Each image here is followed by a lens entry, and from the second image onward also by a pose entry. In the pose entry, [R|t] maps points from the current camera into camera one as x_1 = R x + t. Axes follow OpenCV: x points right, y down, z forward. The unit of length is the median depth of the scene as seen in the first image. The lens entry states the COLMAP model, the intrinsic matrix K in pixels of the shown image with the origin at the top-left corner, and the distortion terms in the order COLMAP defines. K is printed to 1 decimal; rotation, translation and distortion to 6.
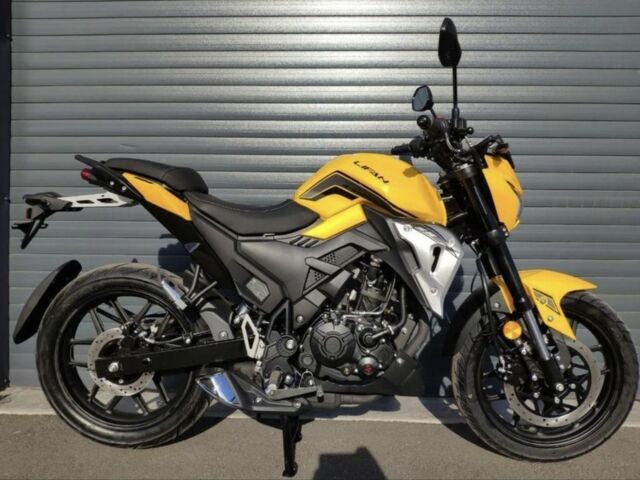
lens RADIAL K [[531.8, 0, 320.0], [0, 531.8, 240.0], [0, 0, 1]] dist [0.138570, -0.233737]
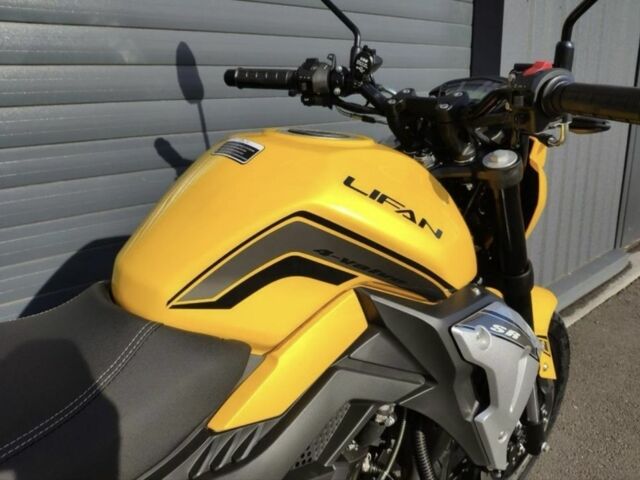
lens RADIAL K [[531.8, 0, 320.0], [0, 531.8, 240.0], [0, 0, 1]] dist [0.138570, -0.233737]
pose [[0.713397, -0.221067, 0.664977, -0.178201], [0.024466, 0.956215, 0.291640, -0.207994], [-0.700333, -0.191786, 0.687570, 0.769627]]
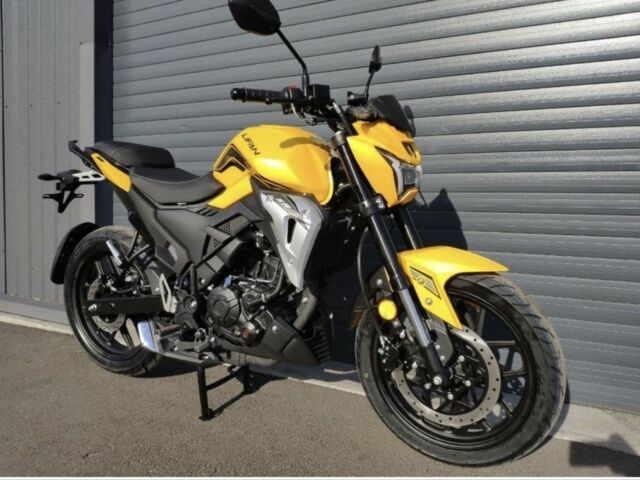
lens RADIAL K [[531.8, 0, 320.0], [0, 531.8, 240.0], [0, 0, 1]] dist [0.138570, -0.233737]
pose [[0.877641, 0.039996, -0.477648, 0.695725], [-0.011249, 0.997957, 0.062896, -0.009612], [0.479187, -0.049827, 0.876297, 0.149437]]
